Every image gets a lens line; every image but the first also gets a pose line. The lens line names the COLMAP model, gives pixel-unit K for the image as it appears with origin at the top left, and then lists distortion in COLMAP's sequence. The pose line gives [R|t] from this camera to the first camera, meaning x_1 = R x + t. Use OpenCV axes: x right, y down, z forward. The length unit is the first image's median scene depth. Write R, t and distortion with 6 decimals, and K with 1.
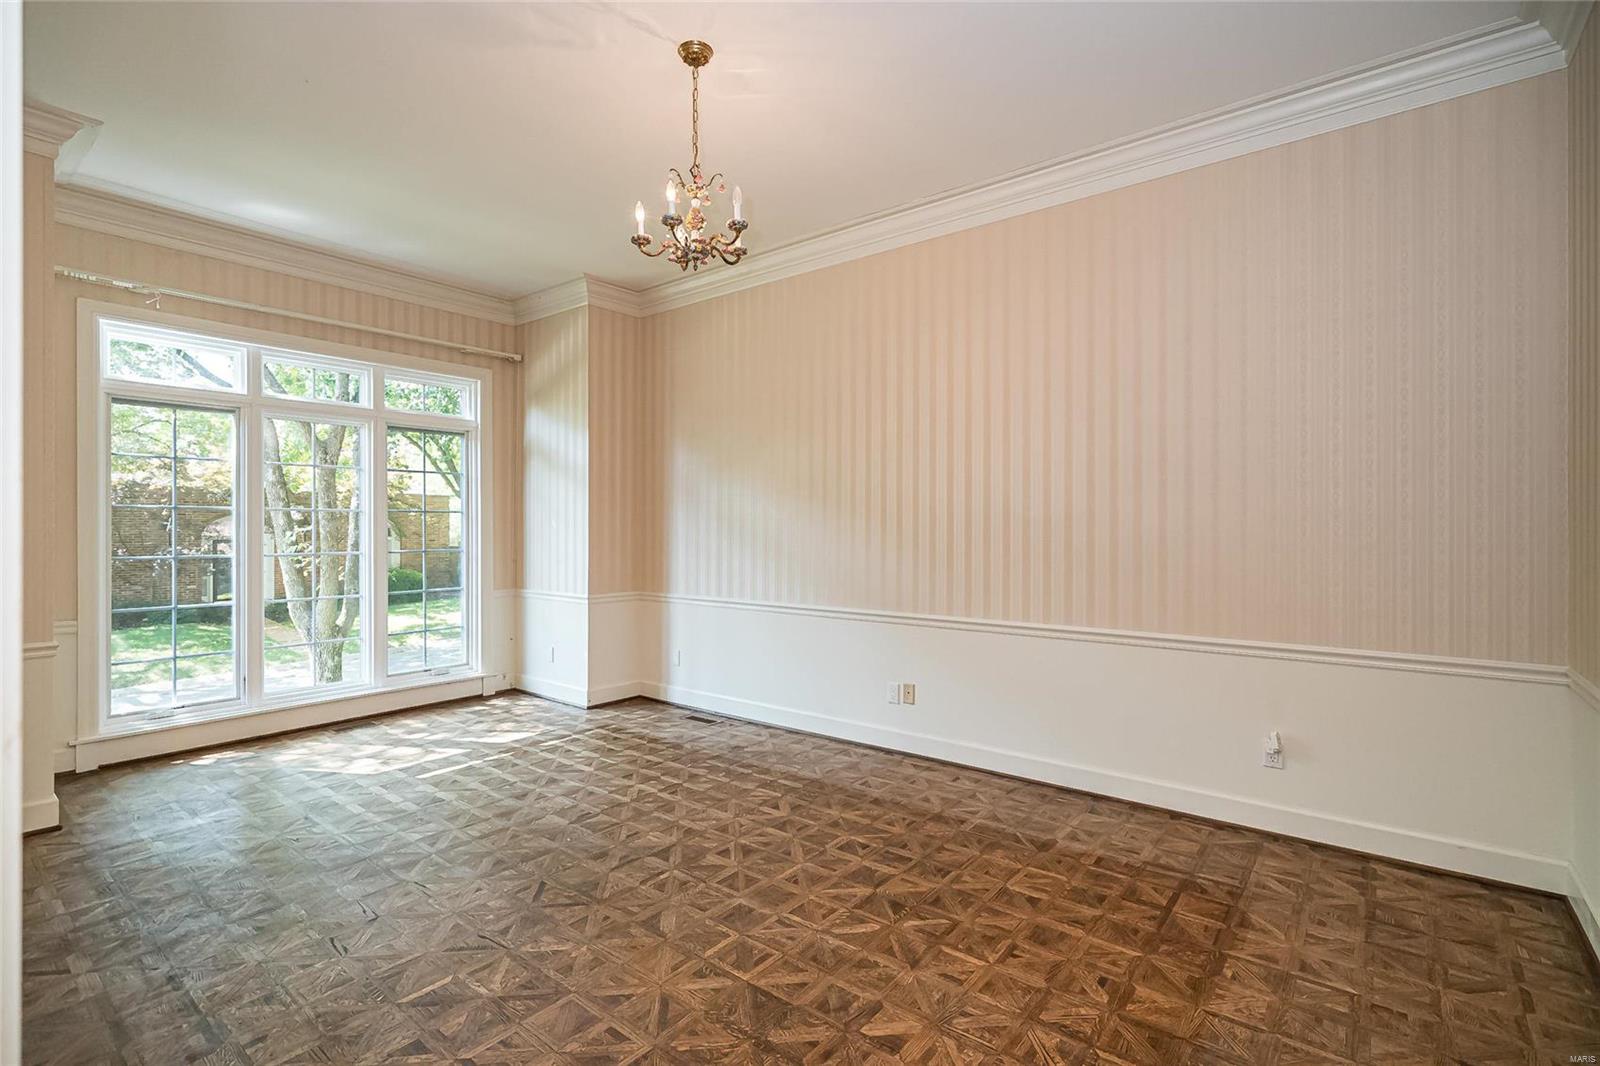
lens RADIAL K [[728.0, 0, 802.2], [0, 728.0, 530.4], [0, 0, 1]] dist [-0.007366, 0.001331]
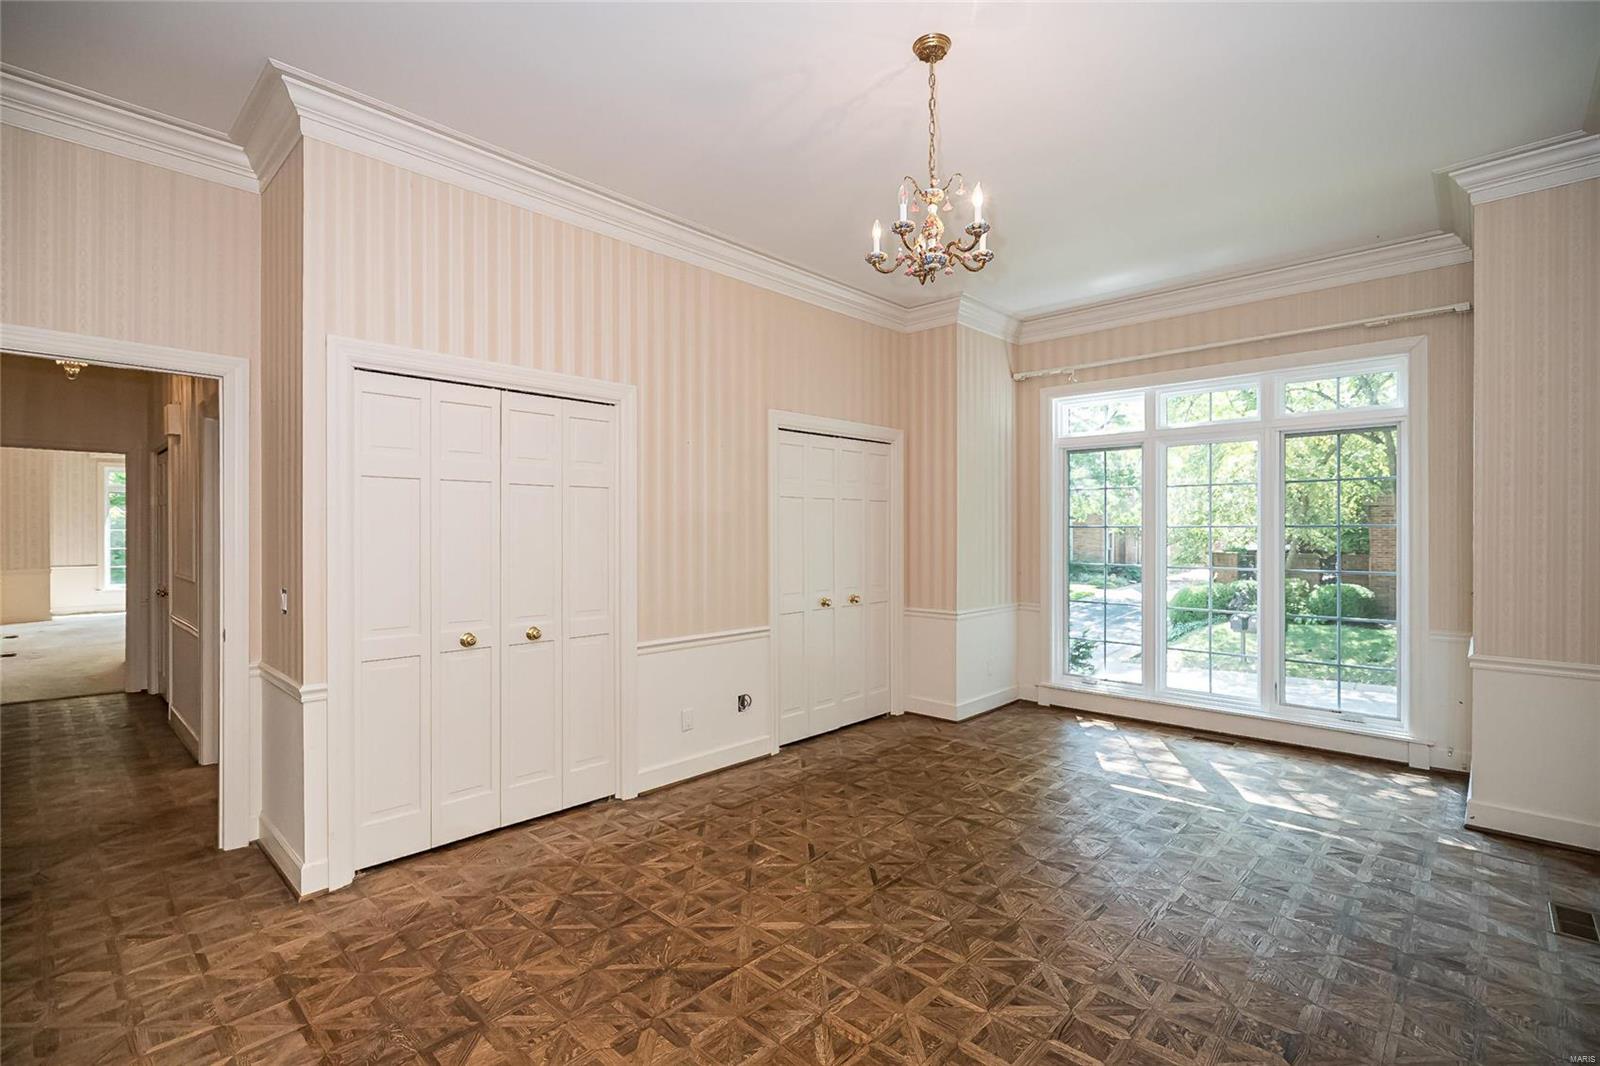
lens RADIAL K [[728.0, 0, 798.8], [0, 728.0, 530.2], [0, 0, 1]] dist [-0.007366, 0.001331]
pose [[-0.077982, 0.000358, -0.996955, 0.528391], [-0.003361, 0.999994, 0.000622, -0.026577], [0.996949, 0.003399, -0.077980, 0.601081]]
